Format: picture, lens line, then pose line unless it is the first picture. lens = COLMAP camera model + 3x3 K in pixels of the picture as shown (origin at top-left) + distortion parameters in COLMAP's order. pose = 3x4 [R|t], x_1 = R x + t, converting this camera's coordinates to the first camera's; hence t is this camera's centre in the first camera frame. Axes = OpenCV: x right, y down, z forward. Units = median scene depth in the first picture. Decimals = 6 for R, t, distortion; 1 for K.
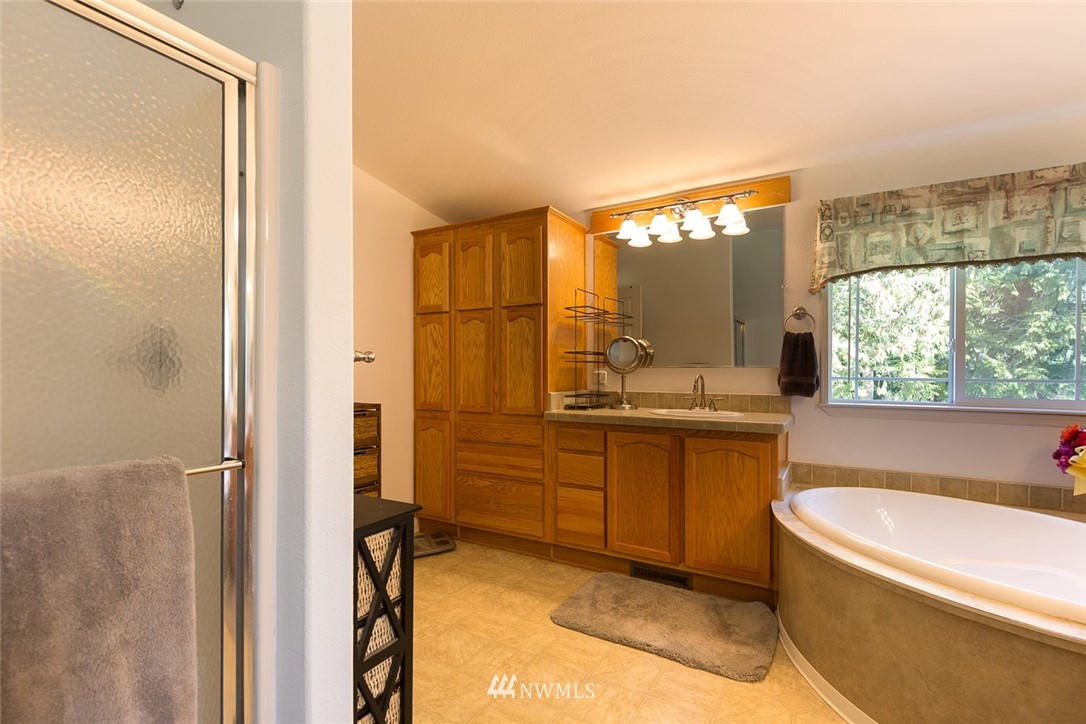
lens RADIAL K [[497.1, 0, 545.6], [0, 497.1, 365.1], [0, 0, 1]] dist [0.009332, -0.004292]
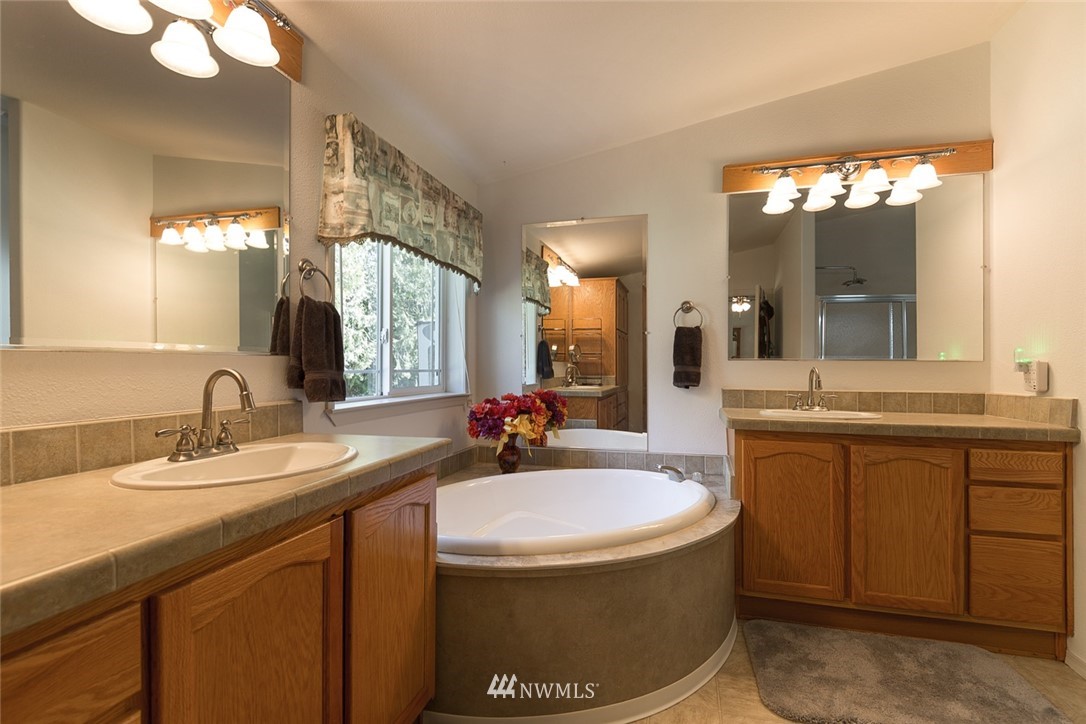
lens RADIAL K [[497.1, 0, 546.7], [0, 497.1, 364.5], [0, 0, 1]] dist [0.009332, -0.004292]
pose [[-0.264985, 0.000517, 0.964252, -0.197668], [-0.006832, 0.999974, -0.002413, 0.016434], [-0.964228, -0.007227, -0.264974, 0.999049]]
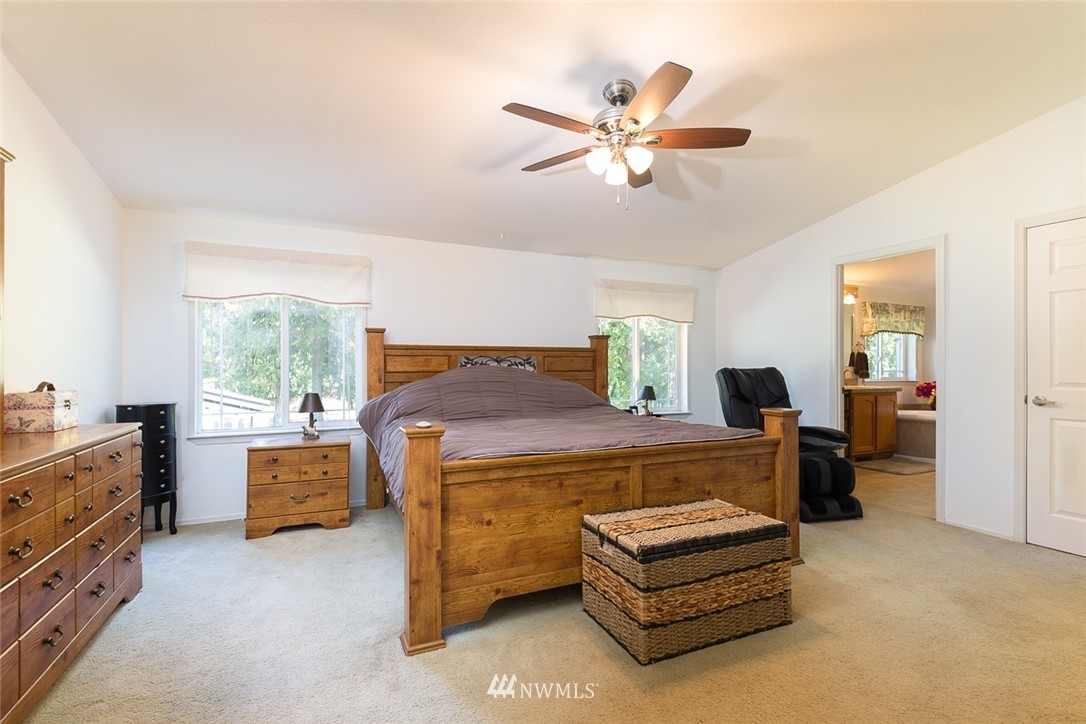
lens RADIAL K [[497.1, 0, 537.7], [0, 497.1, 363.8], [0, 0, 1]] dist [0.009332, -0.004292]
pose [[0.575555, 0.007536, 0.817728, -2.741224], [-0.009365, 0.999953, -0.002624, 0.013748], [-0.817709, -0.006148, 0.575599, 1.002210]]
